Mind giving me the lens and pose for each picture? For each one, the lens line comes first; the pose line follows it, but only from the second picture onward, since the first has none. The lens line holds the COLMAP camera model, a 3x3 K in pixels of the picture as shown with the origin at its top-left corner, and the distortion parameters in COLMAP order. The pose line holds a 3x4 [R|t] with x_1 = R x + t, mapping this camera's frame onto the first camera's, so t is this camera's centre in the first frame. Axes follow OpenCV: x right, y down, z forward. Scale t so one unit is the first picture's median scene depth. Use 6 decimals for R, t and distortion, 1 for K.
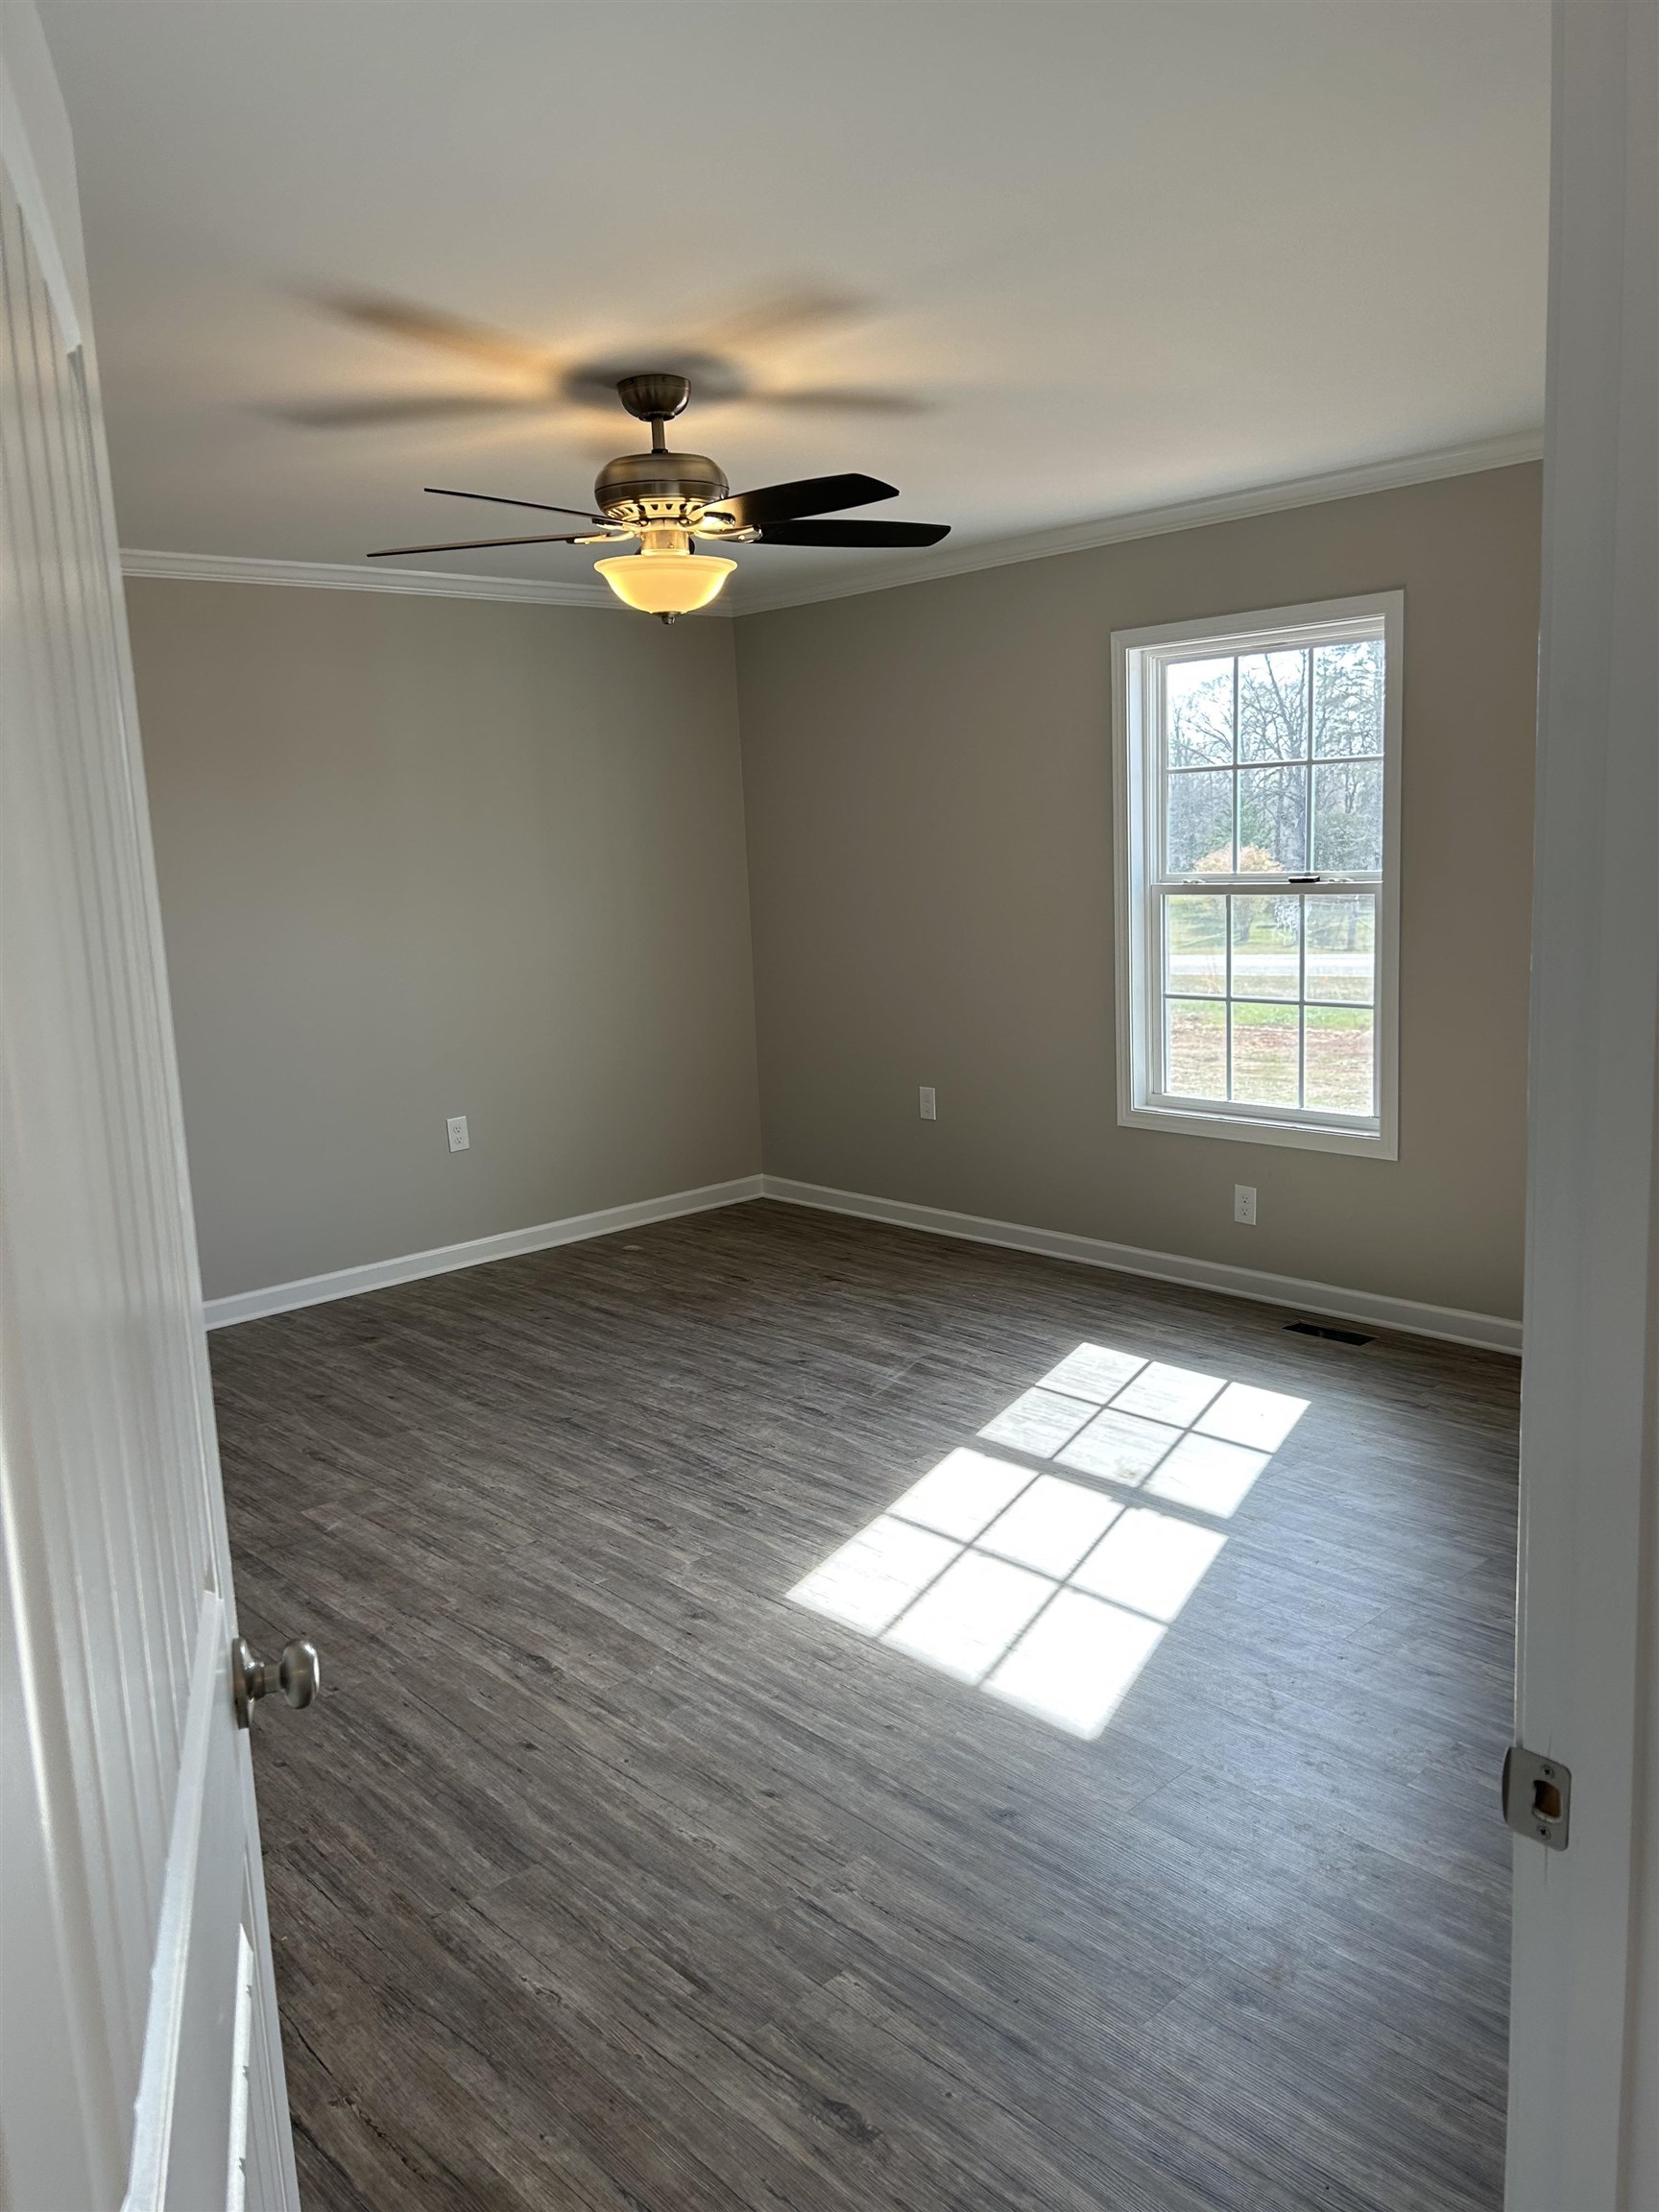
lens RADIAL K [[1648.5, 0, 829.2], [0, 1648.5, 1090.0], [0, 0, 1]] dist [0.021610, -0.029646]
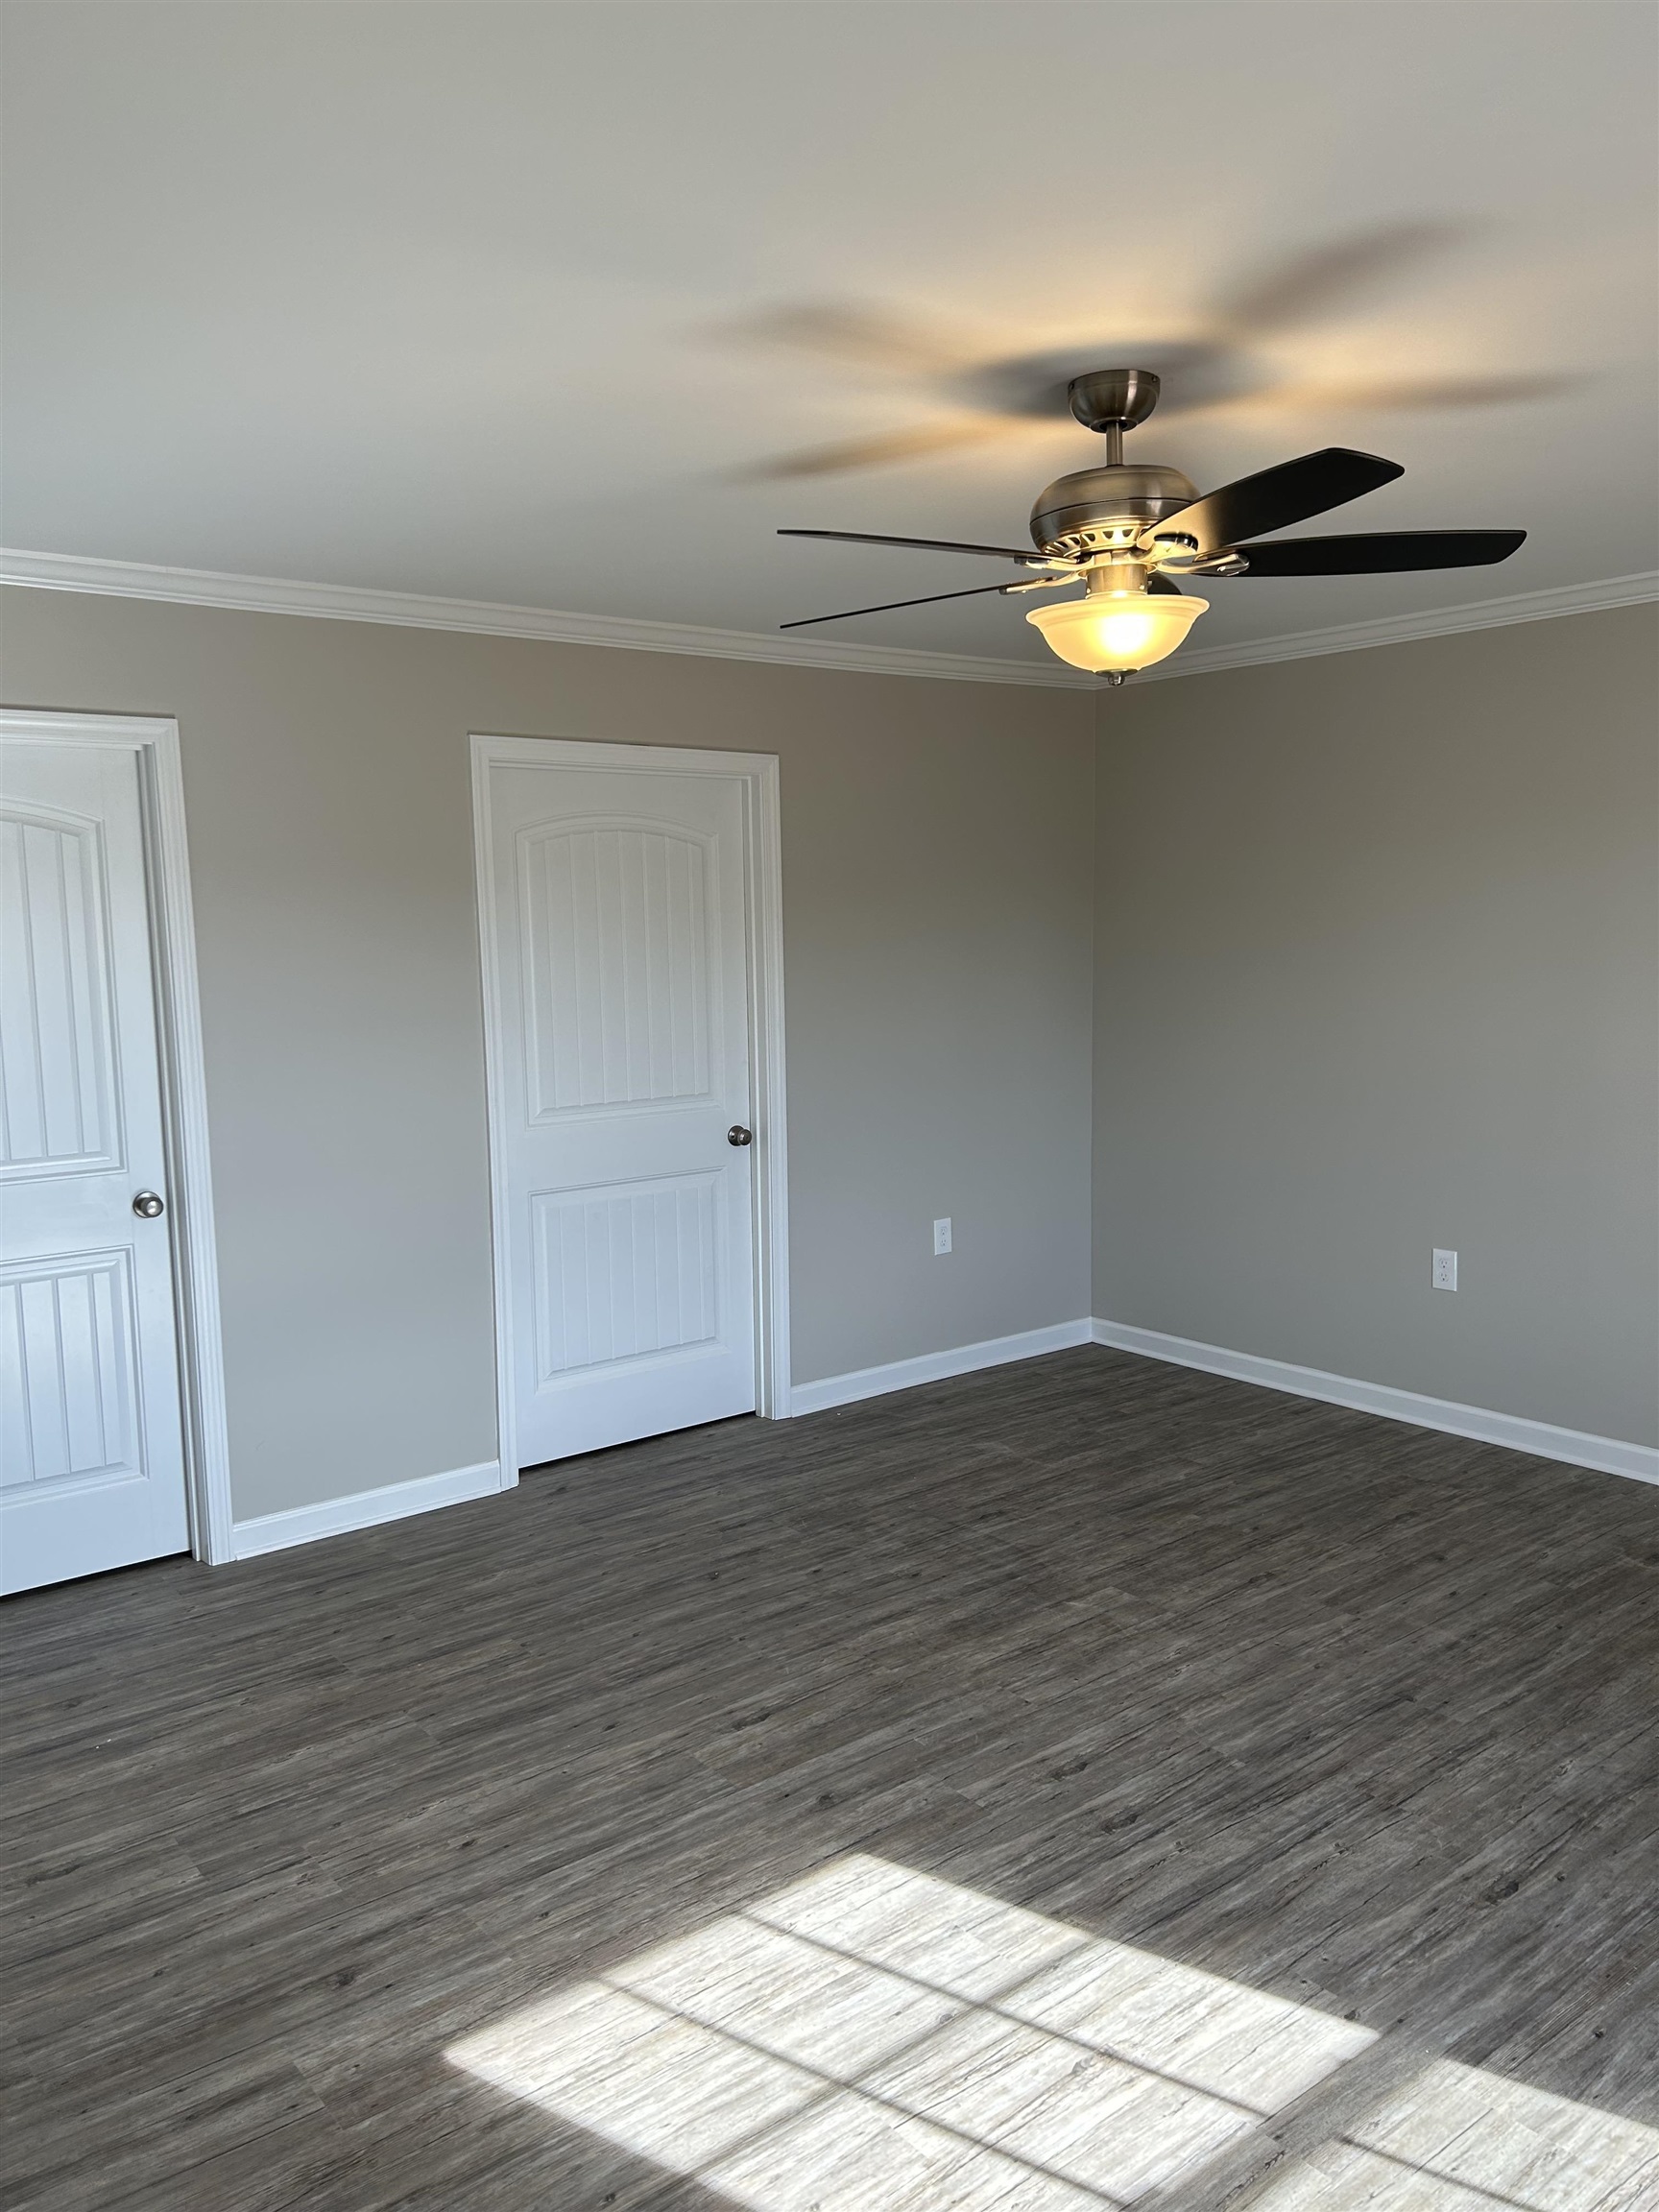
lens RADIAL K [[1658.9, 0, 817.8], [0, 1658.9, 1112.2], [0, 0, 1]] dist [0.035352, -0.039844]
pose [[-0.068649, 0.170420, -0.982977, 0.683501], [-0.139889, 0.973923, 0.178620, -0.195548], [0.987785, 0.149770, -0.043019, 0.870782]]
